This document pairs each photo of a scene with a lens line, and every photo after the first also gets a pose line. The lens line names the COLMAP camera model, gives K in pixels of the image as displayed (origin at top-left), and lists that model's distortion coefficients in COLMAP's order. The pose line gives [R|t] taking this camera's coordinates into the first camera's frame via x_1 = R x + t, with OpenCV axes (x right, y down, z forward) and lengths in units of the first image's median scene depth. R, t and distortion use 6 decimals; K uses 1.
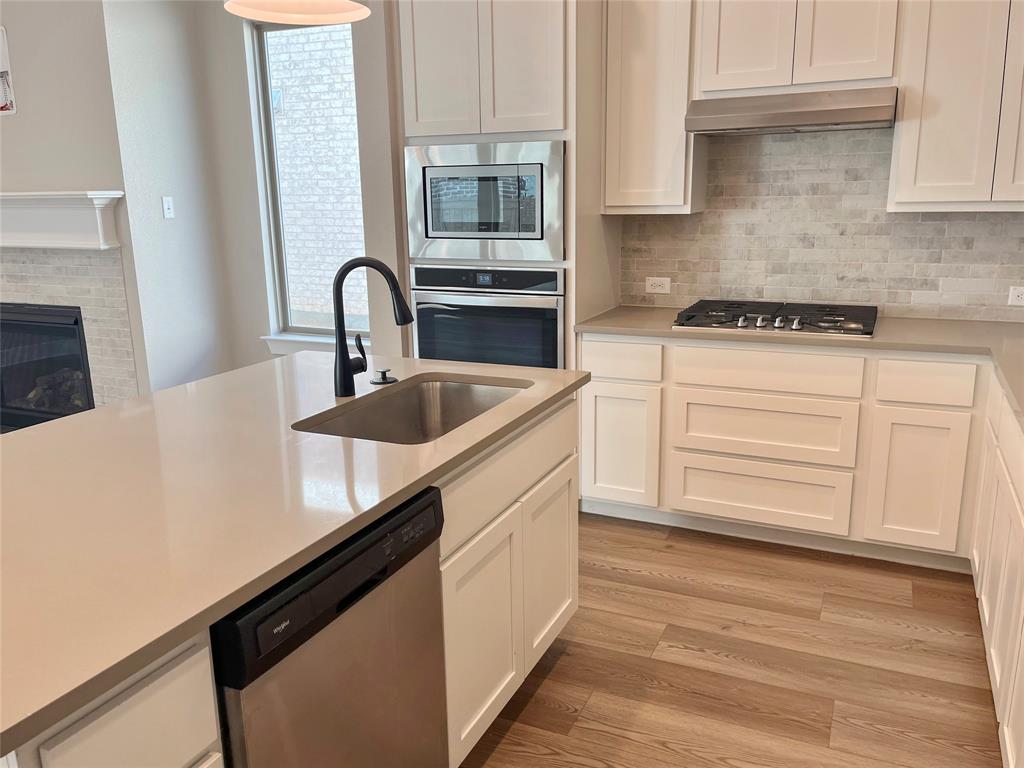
lens RADIAL K [[814.4, 0, 512.0], [0, 814.4, 384.0], [0, 0, 1]] dist [0.033356, 0.003062]
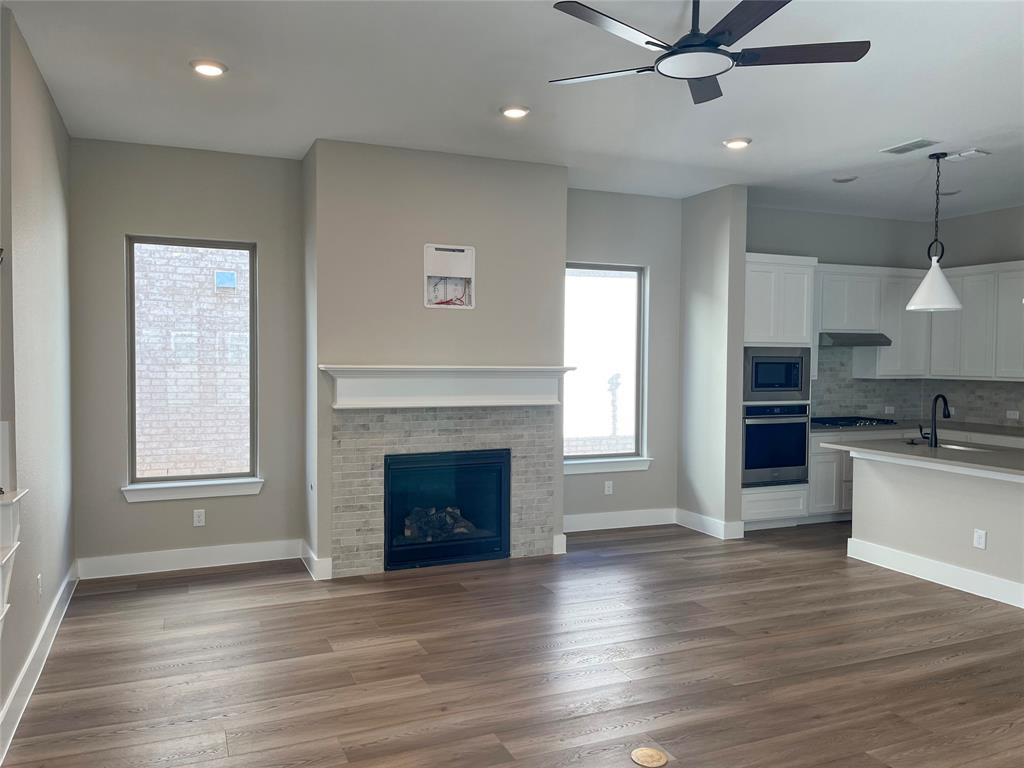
lens RADIAL K [[784.7, 0, 492.9], [0, 784.7, 389.9], [0, 0, 1]] dist [0.004205, -0.000316]
pose [[0.683333, -0.010618, 0.730030, -1.925343], [0.152903, 0.979802, -0.128871, -0.034286], [-0.713917, 0.199686, 0.671154, 0.175784]]
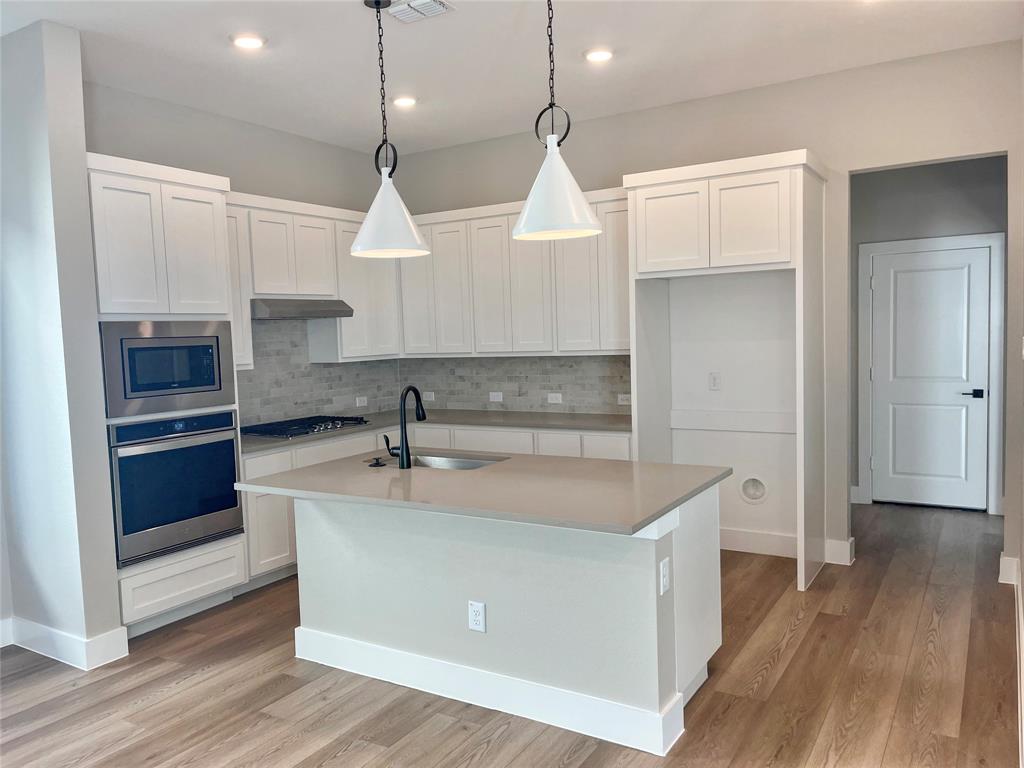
lens RADIAL K [[785.3, 0, 497.3], [0, 785.3, 388.5], [0, 0, 1]] dist [0.062789, 0.004350]
pose [[0.147050, -0.060478, 0.987278, -1.133090], [0.262477, 0.964731, 0.020002, -0.079956], [-0.953668, 0.256196, 0.157738, 0.329714]]
